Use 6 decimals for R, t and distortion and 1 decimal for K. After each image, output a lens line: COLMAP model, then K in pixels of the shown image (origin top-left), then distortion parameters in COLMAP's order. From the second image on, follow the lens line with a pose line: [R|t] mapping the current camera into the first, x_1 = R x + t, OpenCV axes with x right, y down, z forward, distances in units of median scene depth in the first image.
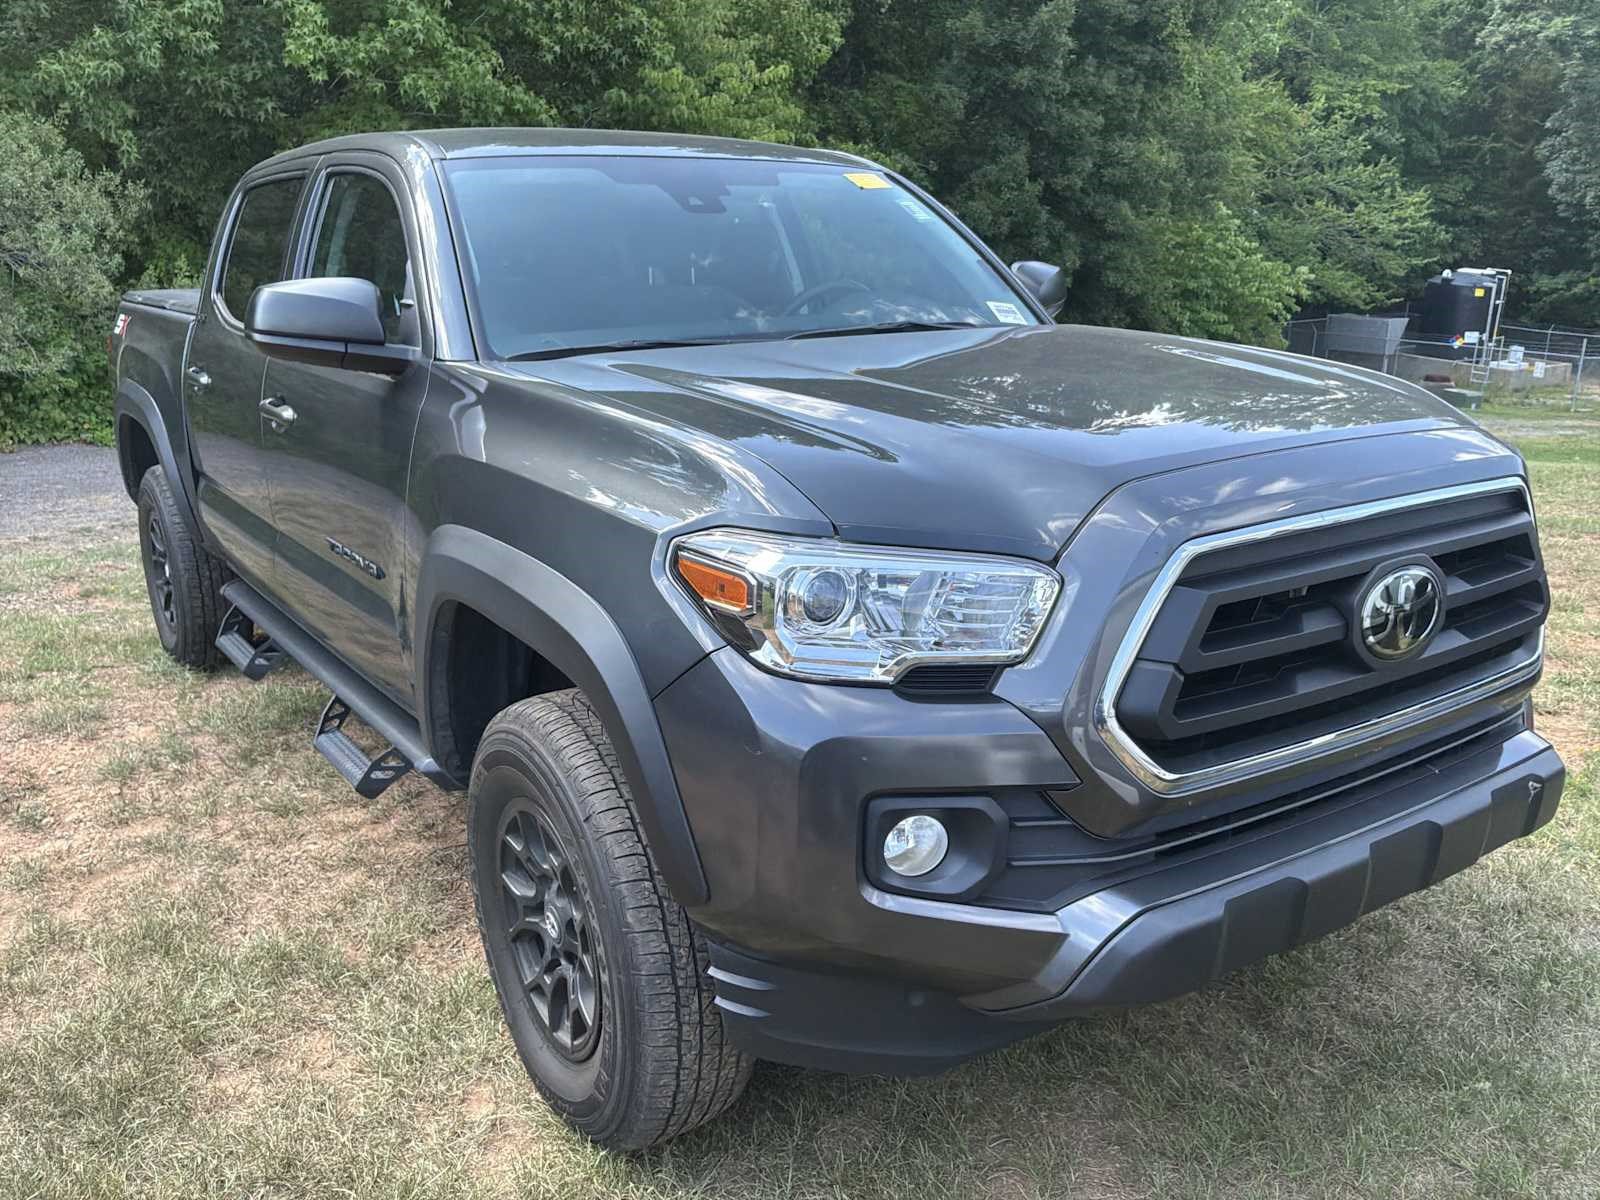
lens RADIAL K [[1341.7, 0, 815.4], [0, 1341.7, 597.5], [0, 0, 1]] dist [0.081068, -0.170942]
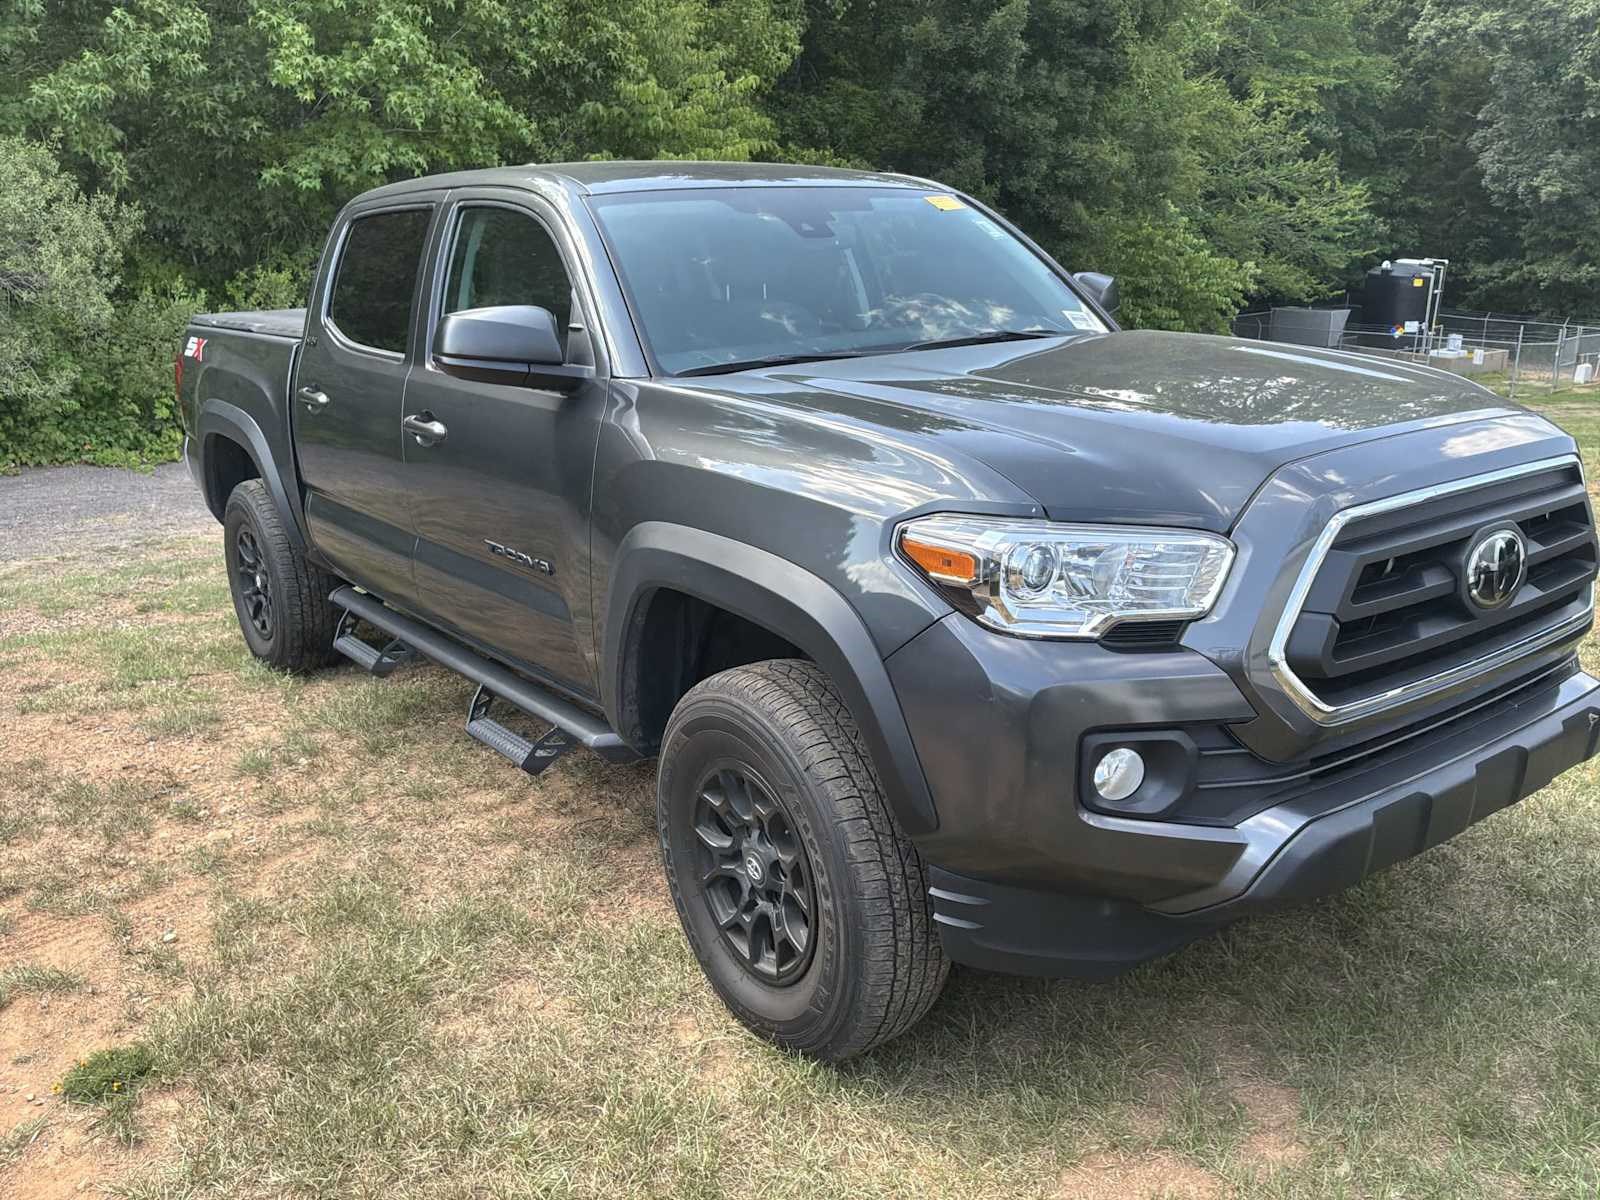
lens RADIAL K [[1341.7, 0, 827.7], [0, 1341.7, 595.9], [0, 0, 1]] dist [0.081068, -0.170942]
pose [[0.998748, -0.029943, 0.040062, -0.128182], [0.030076, 0.999544, -0.002736, 0.012457], [-0.039961, 0.003937, 0.999193, -0.105686]]
